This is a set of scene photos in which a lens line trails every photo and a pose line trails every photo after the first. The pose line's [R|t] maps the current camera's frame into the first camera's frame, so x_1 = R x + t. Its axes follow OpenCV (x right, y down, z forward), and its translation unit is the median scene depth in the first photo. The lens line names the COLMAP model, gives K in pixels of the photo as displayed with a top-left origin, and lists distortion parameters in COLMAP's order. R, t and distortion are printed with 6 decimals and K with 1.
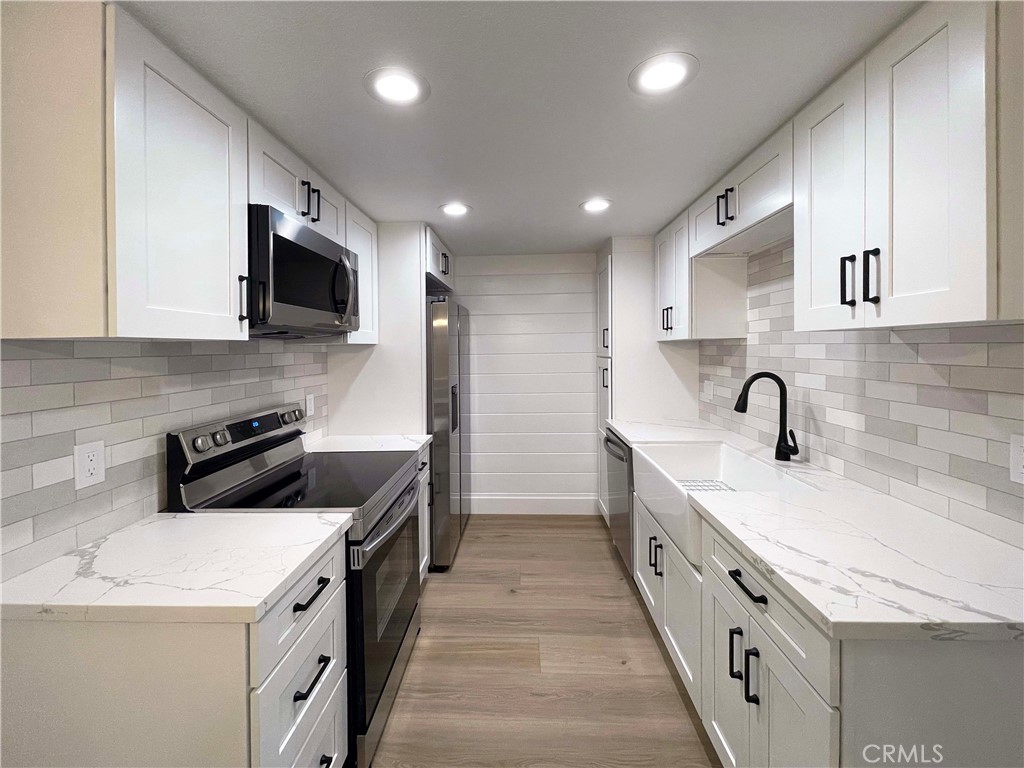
lens RADIAL K [[423.1, 0, 504.8], [0, 423.1, 351.9], [0, 0, 1]] dist [-0.002705, -0.000408]
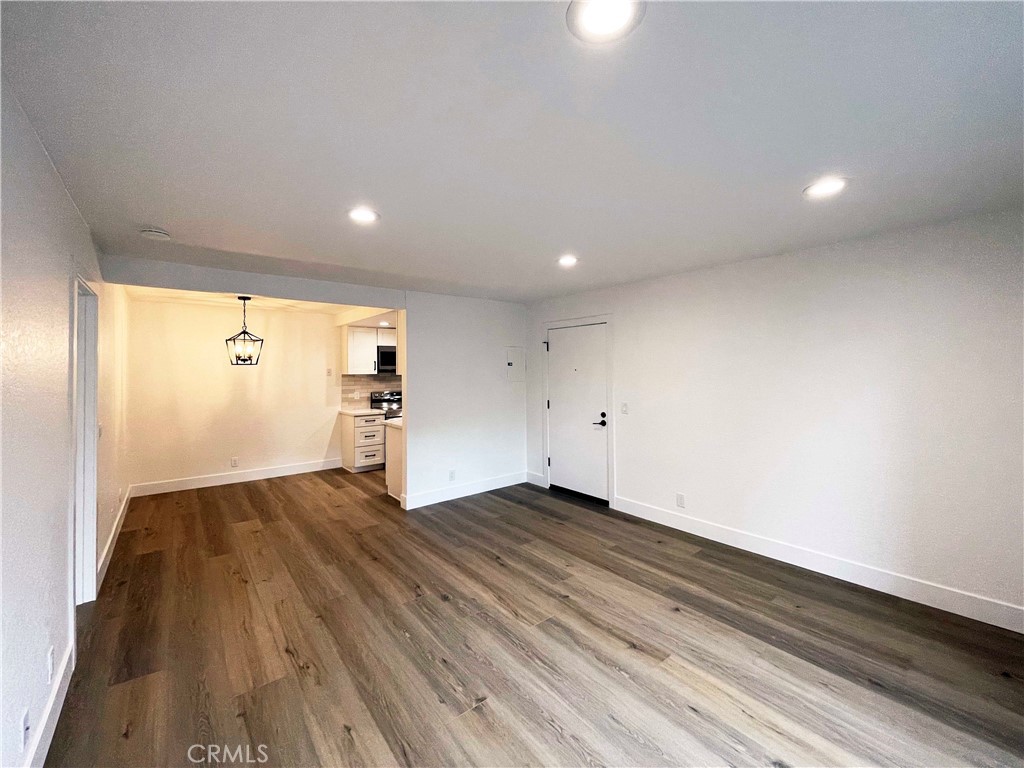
lens RADIAL K [[416.2, 0, 498.1], [0, 416.2, 362.3], [0, 0, 1]] dist [-0.001146, -0.000040]
pose [[0.630076, -0.006579, -0.776506, 2.892462], [-0.007370, 0.999868, -0.014452, -0.074589], [0.776499, 0.014829, 0.629944, -0.682401]]
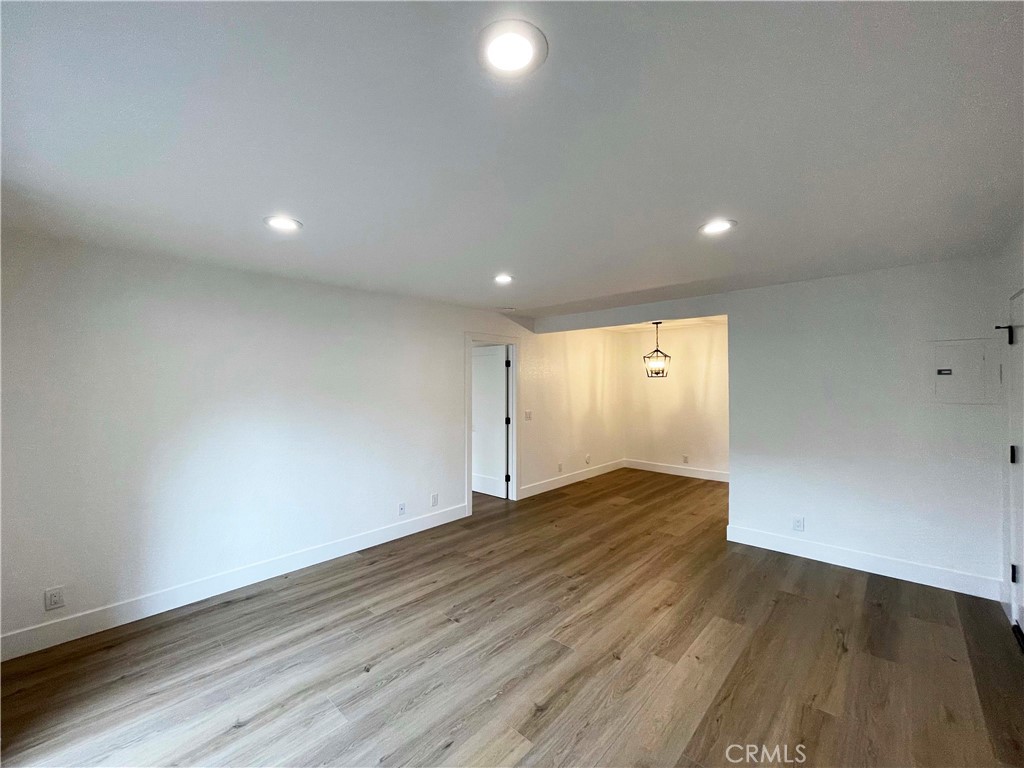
lens RADIAL K [[415.5, 0, 512.0], [0, 415.5, 384.0], [0, 0, 1]] dist [0.001098, 0.000449]
pose [[-0.654364, 0.021199, -0.755883, 3.010323], [0.009528, 0.999759, 0.019790, -0.107025], [0.756120, 0.005748, -0.654408, 0.943760]]
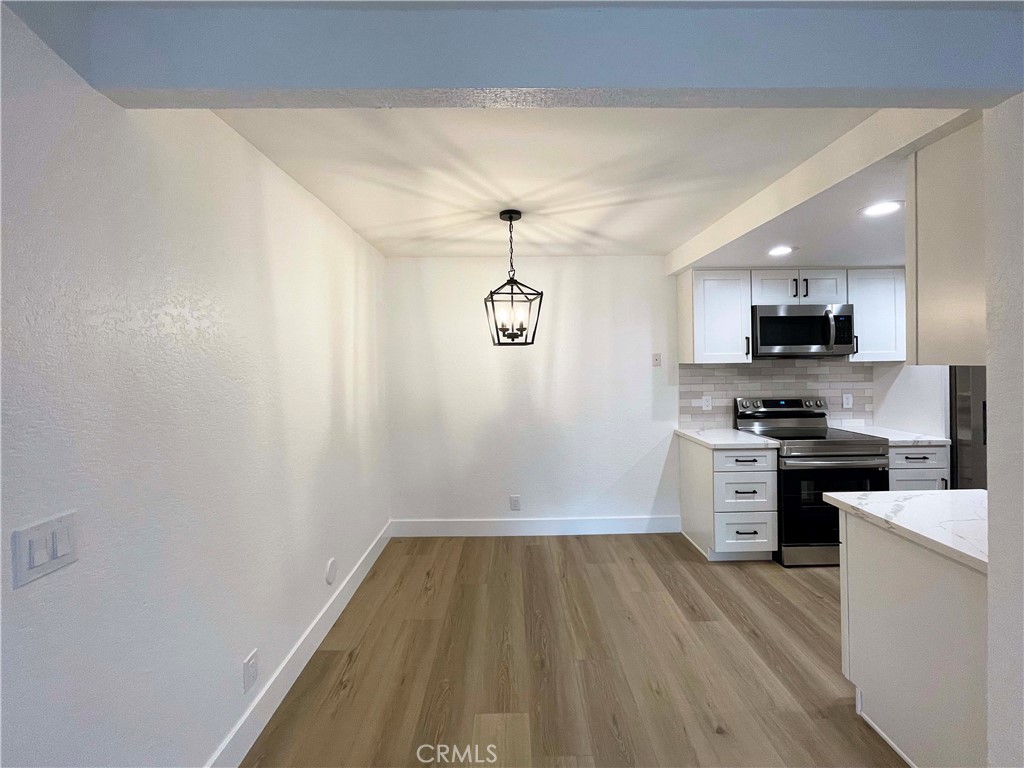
lens RADIAL K [[433.2, 0, 516.8], [0, 433.2, 367.6], [0, 0, 1]] dist [-0.031169, -0.000125]
pose [[0.048029, 0.024372, -0.998549, 1.290674], [0.003668, 0.999691, 0.024577, -0.046535], [0.998839, -0.004843, 0.047924, -0.336084]]
